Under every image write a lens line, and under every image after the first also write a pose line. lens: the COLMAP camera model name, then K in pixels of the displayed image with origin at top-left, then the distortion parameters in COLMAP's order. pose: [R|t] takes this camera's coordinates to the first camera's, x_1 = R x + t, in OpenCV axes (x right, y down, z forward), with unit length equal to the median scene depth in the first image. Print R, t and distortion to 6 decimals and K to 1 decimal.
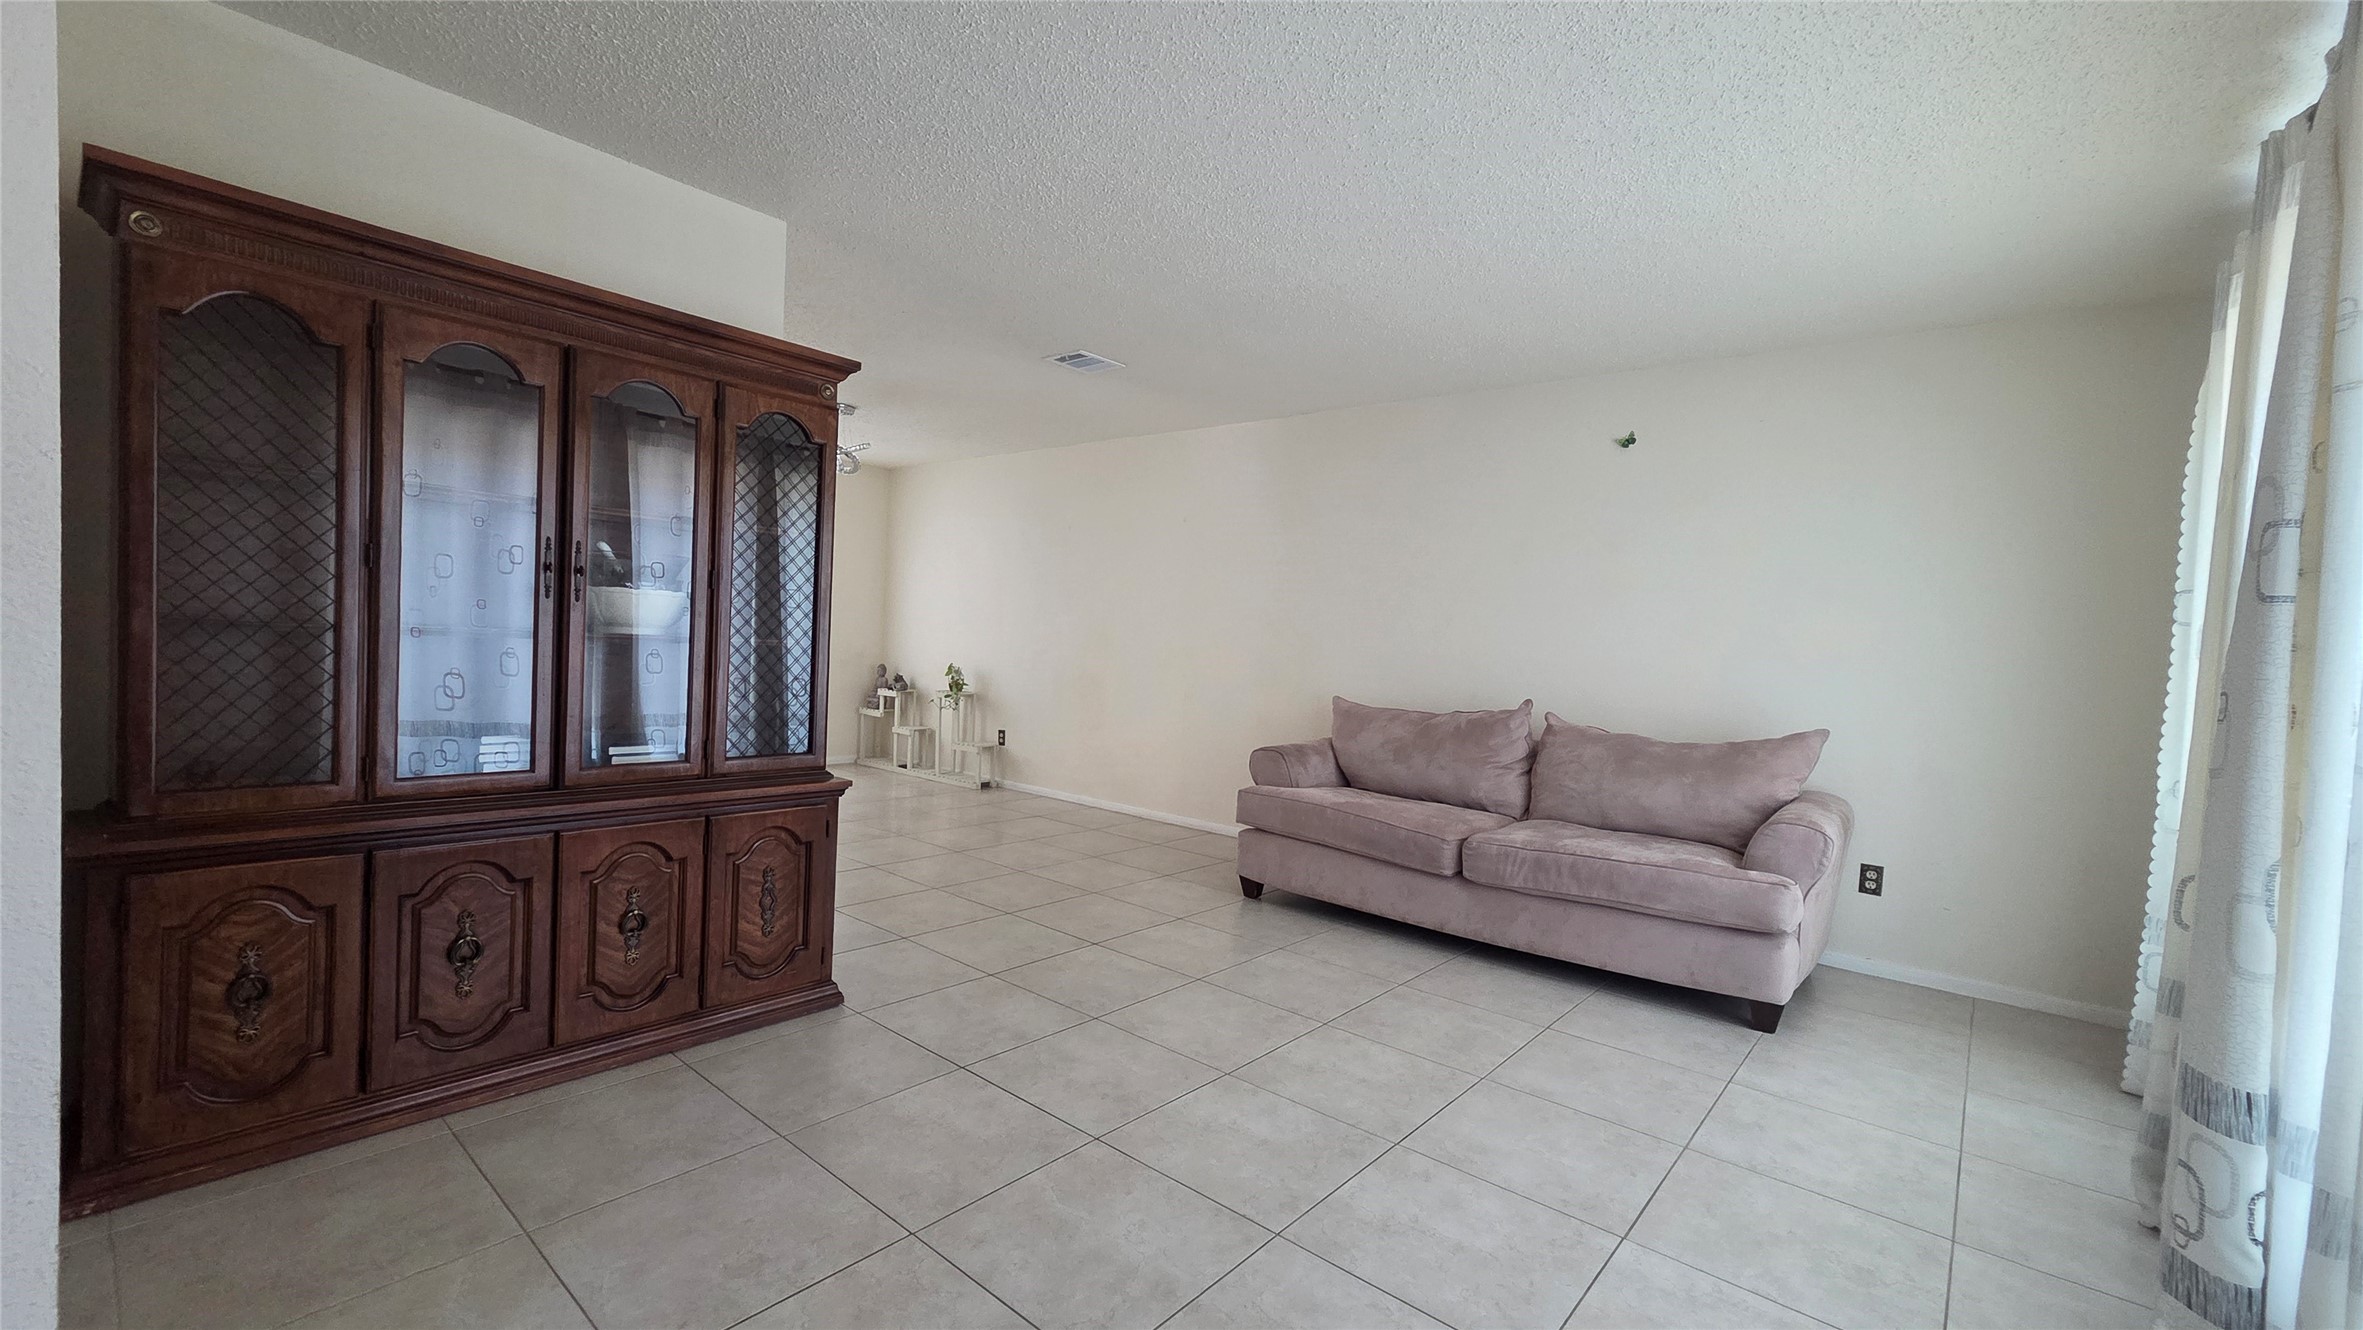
lens RADIAL K [[964.8, 0, 1176.3], [0, 964.8, 670.5], [0, 0, 1]] dist [0.003352, 0.000589]
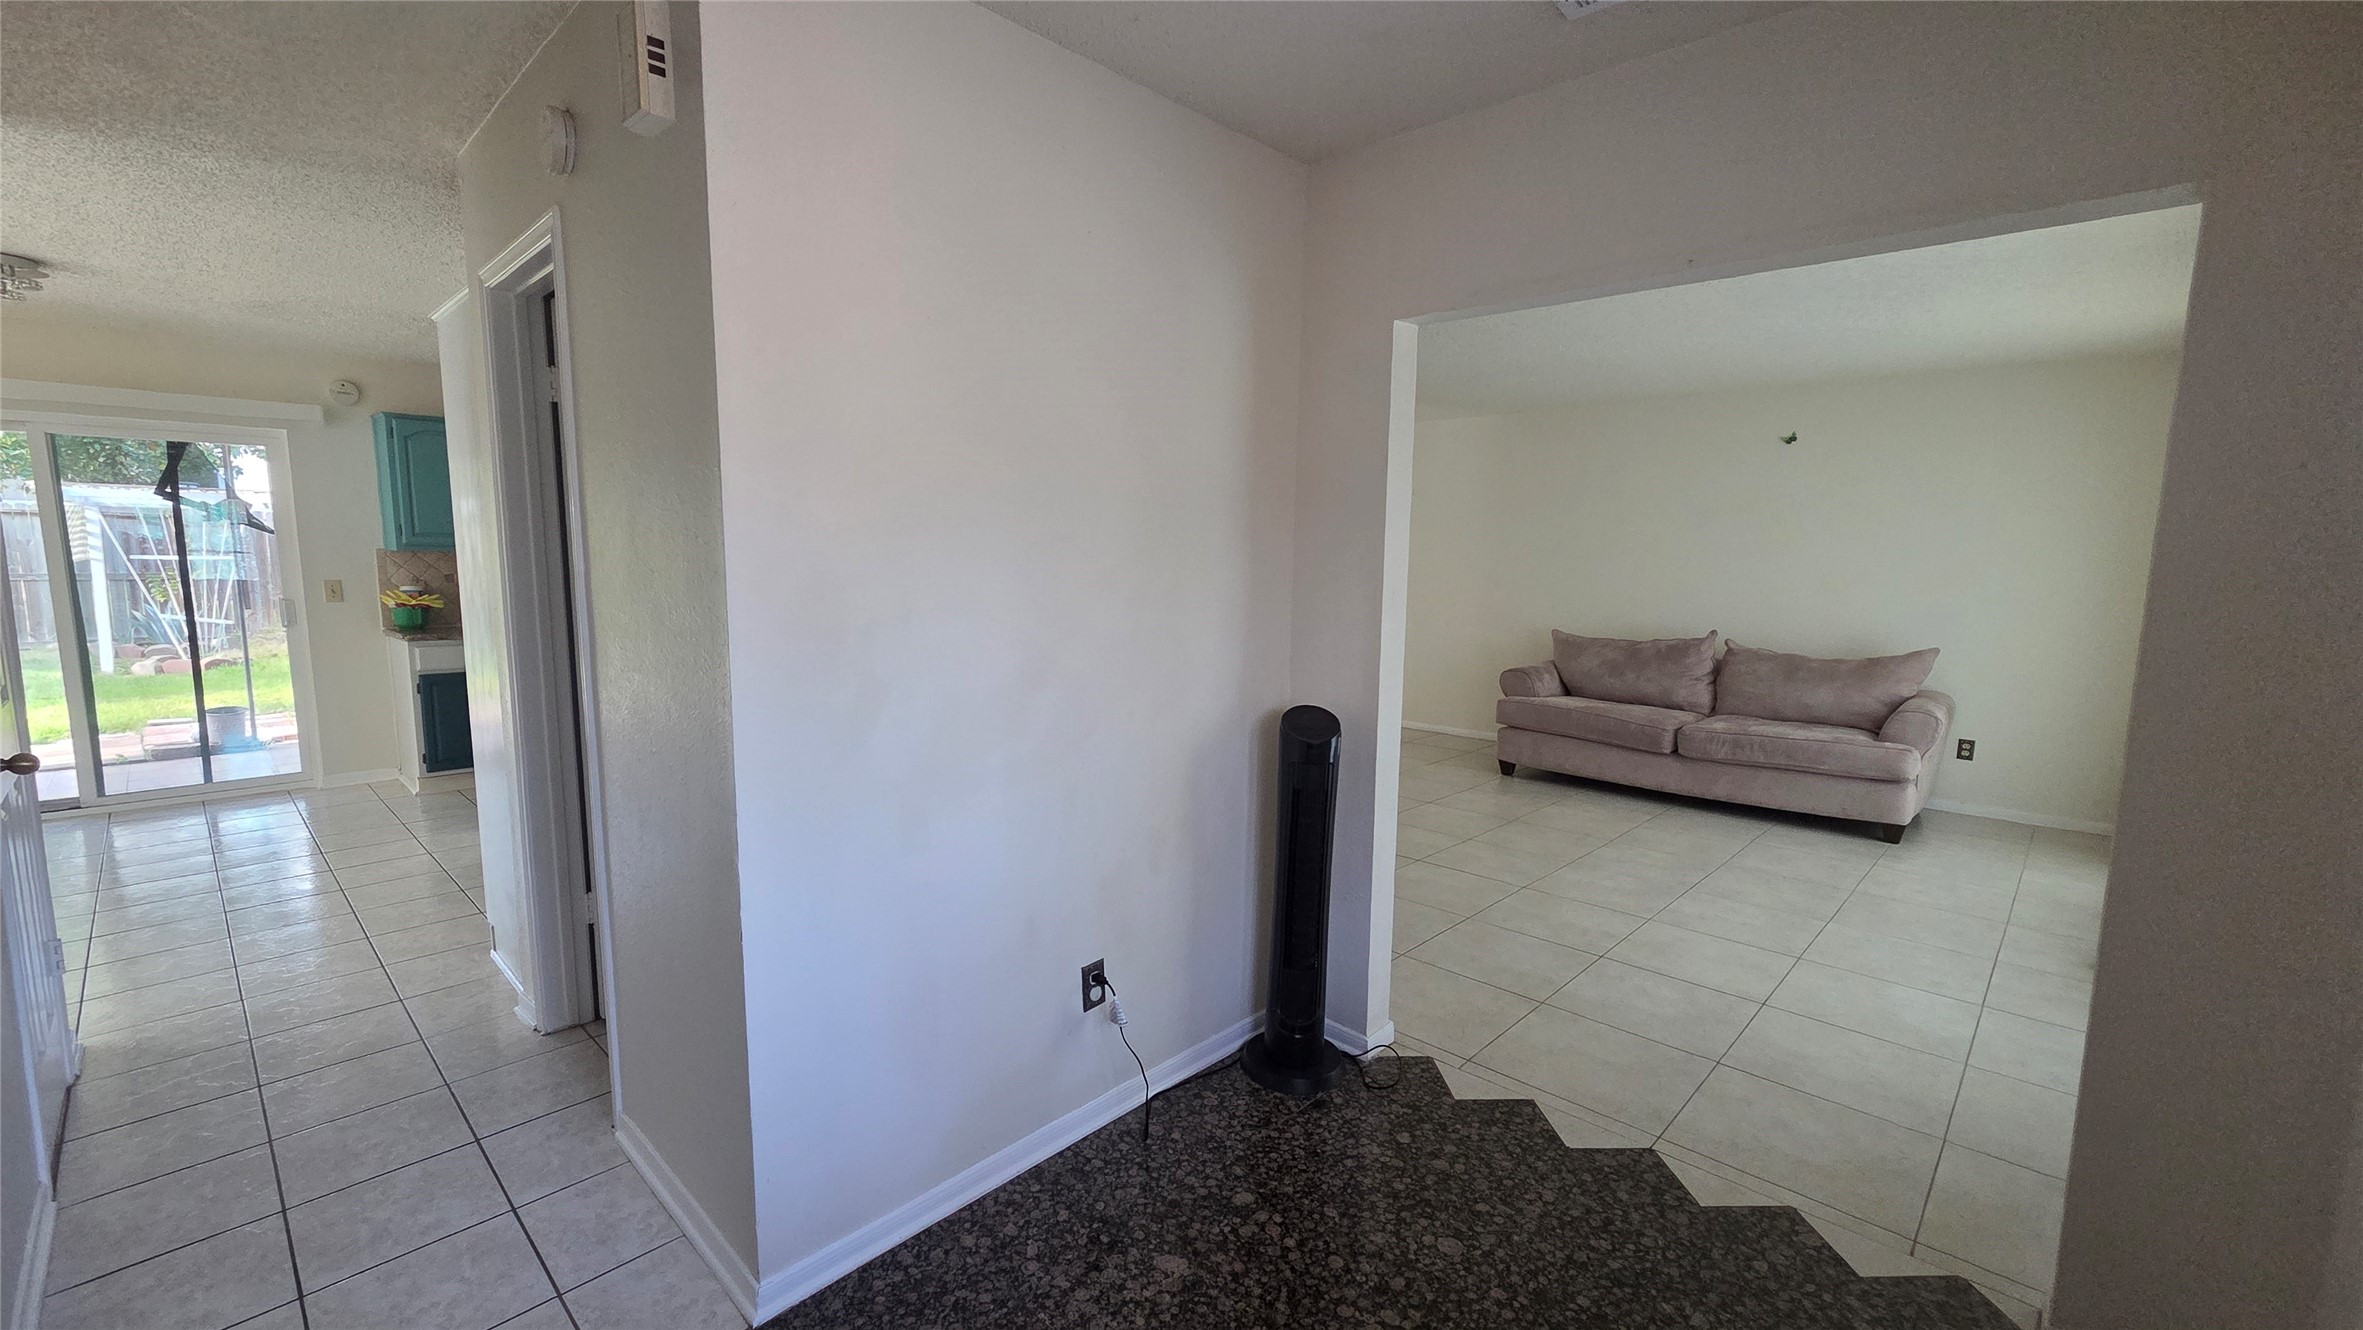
lens RADIAL K [[964.8, 0, 1184.4], [0, 964.8, 667.0], [0, 0, 1]] dist [0.003352, 0.000589]
pose [[0.997978, -0.026067, -0.057968, -0.379443], [0.030858, 0.996041, 0.083368, -0.067807], [0.055566, -0.084988, 0.994831, -0.519537]]
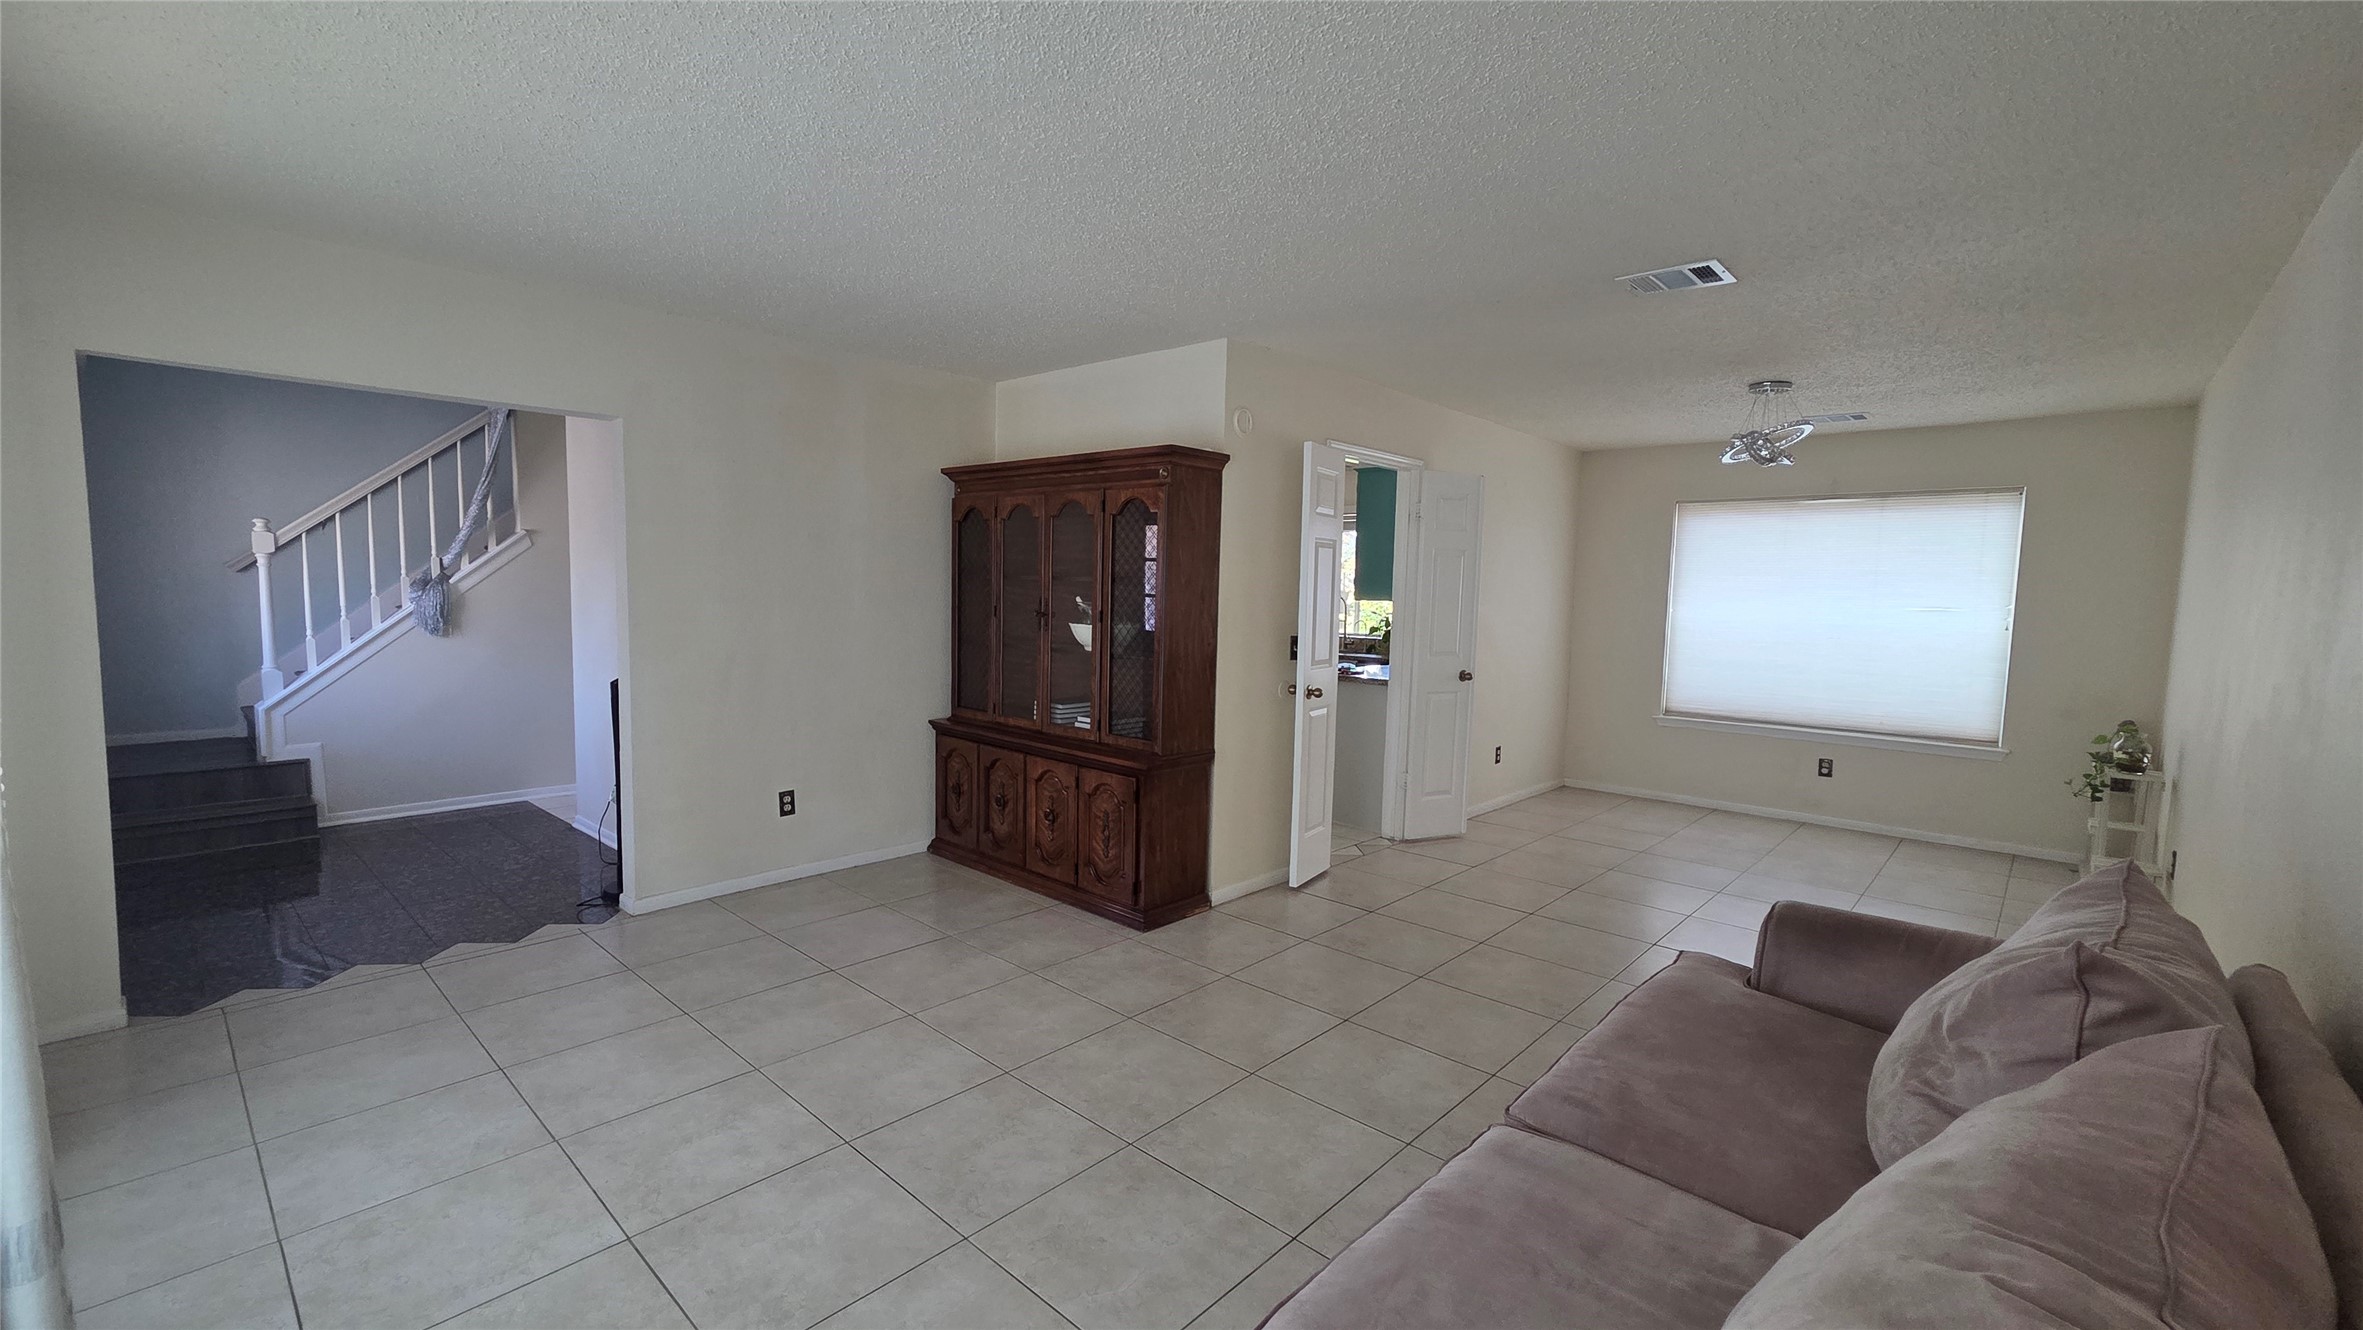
lens RADIAL K [[964.8, 0, 1142.3], [0, 964.8, 667.9], [0, 0, 1]] dist [0.003352, 0.000589]
pose [[-0.049837, 0.032006, -0.998244, 0.785406], [-0.064246, 0.997314, 0.035184, -0.051216], [0.996689, 0.065886, -0.047647, 0.843752]]
